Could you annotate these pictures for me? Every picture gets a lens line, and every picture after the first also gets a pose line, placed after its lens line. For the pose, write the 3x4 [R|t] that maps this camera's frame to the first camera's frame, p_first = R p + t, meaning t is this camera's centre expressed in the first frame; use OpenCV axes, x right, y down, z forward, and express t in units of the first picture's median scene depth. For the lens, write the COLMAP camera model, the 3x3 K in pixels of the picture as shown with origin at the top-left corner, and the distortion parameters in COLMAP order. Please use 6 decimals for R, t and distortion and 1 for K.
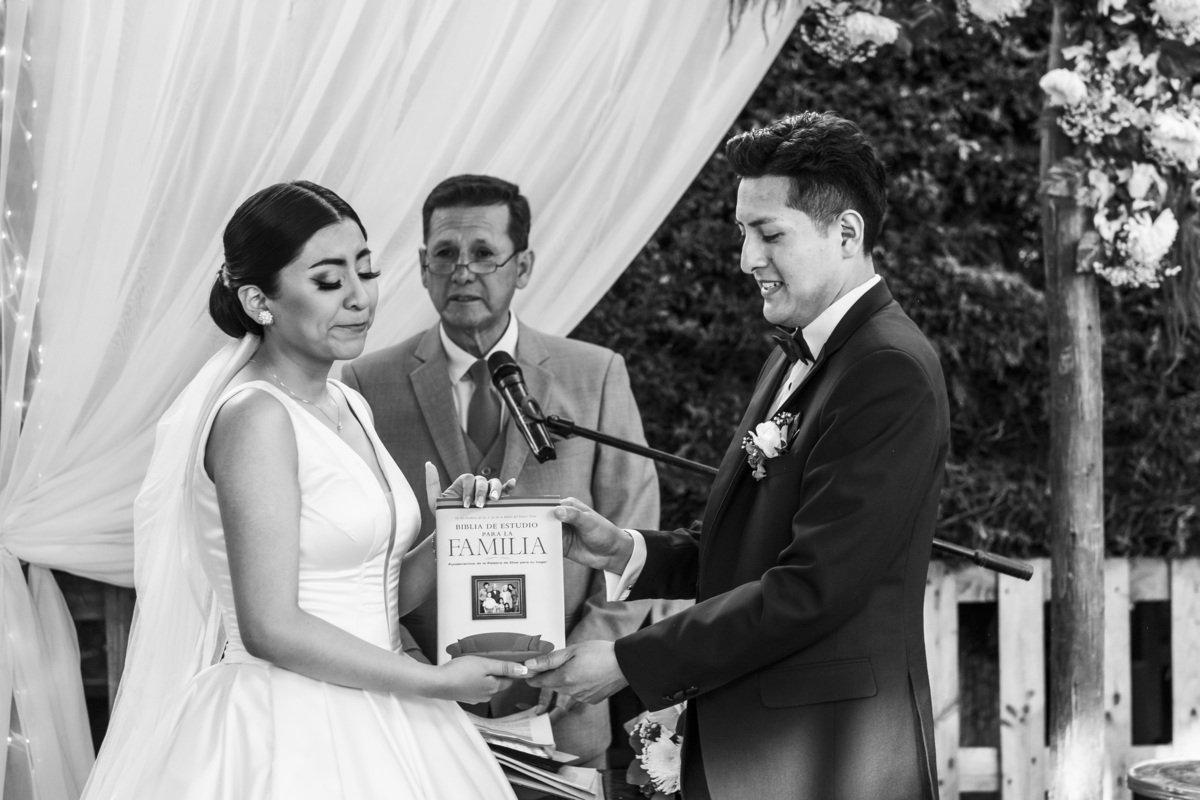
lens RADIAL K [[2888.7, 0, 650.6], [0, 2888.7, 370.3], [0, 0, 1]] dist [-0.004907, -0.044082]
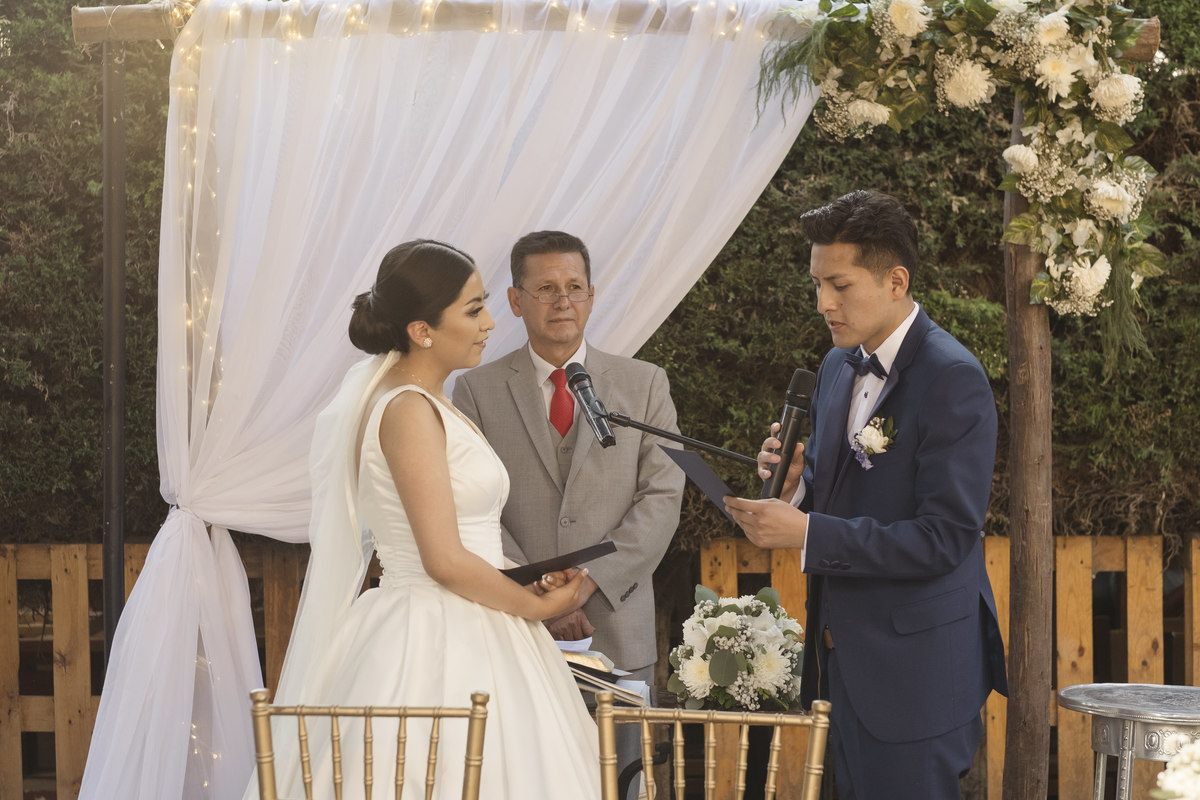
lens RADIAL K [[2896.0, 0, 600.0], [0, 2896.0, 400.0], [0, 0, 1]] dist [-0.032193, -0.199579]
pose [[0.998519, 0.006824, -0.053973, 0.027249], [-0.006647, 0.999972, 0.003447, 0.004989], [0.053995, -0.003083, 0.998536, -0.278220]]
